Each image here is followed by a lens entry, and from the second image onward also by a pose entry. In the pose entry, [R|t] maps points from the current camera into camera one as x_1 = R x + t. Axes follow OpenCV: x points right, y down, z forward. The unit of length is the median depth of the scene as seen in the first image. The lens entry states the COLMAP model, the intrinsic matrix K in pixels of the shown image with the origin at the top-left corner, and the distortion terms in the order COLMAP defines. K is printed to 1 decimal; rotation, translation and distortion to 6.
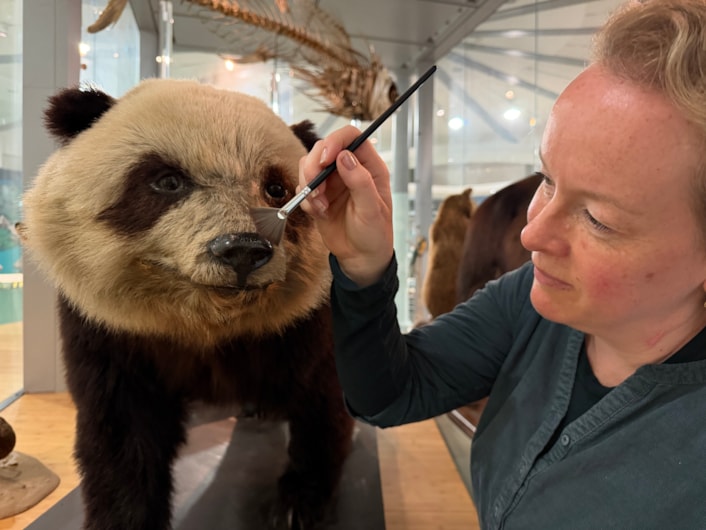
lens RADIAL K [[483.1, 0, 353.0], [0, 483.1, 265.0], [0, 0, 1]] dist [0.065798, -0.098087]
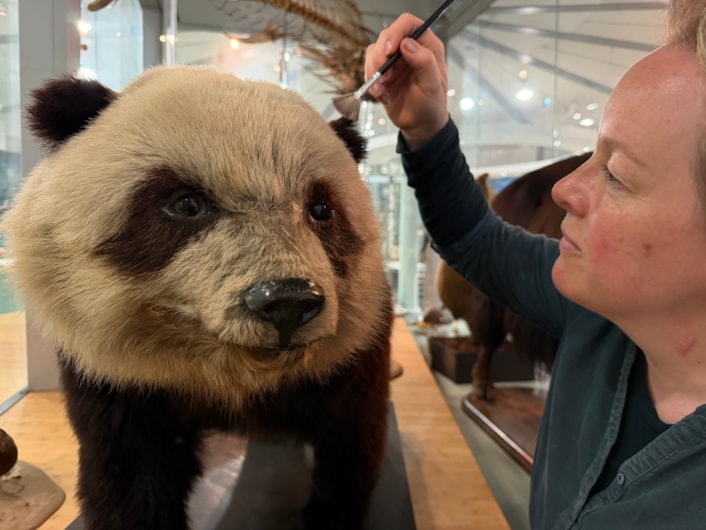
lens RADIAL K [[483.1, 0, 353.0], [0, 483.1, 265.0], [0, 0, 1]] dist [0.065798, -0.098087]
pose [[0.999948, 0.001875, -0.009985, -0.096951], [-0.001501, 0.999303, 0.037294, -0.094296], [0.010048, -0.037277, 0.999254, 0.210148]]
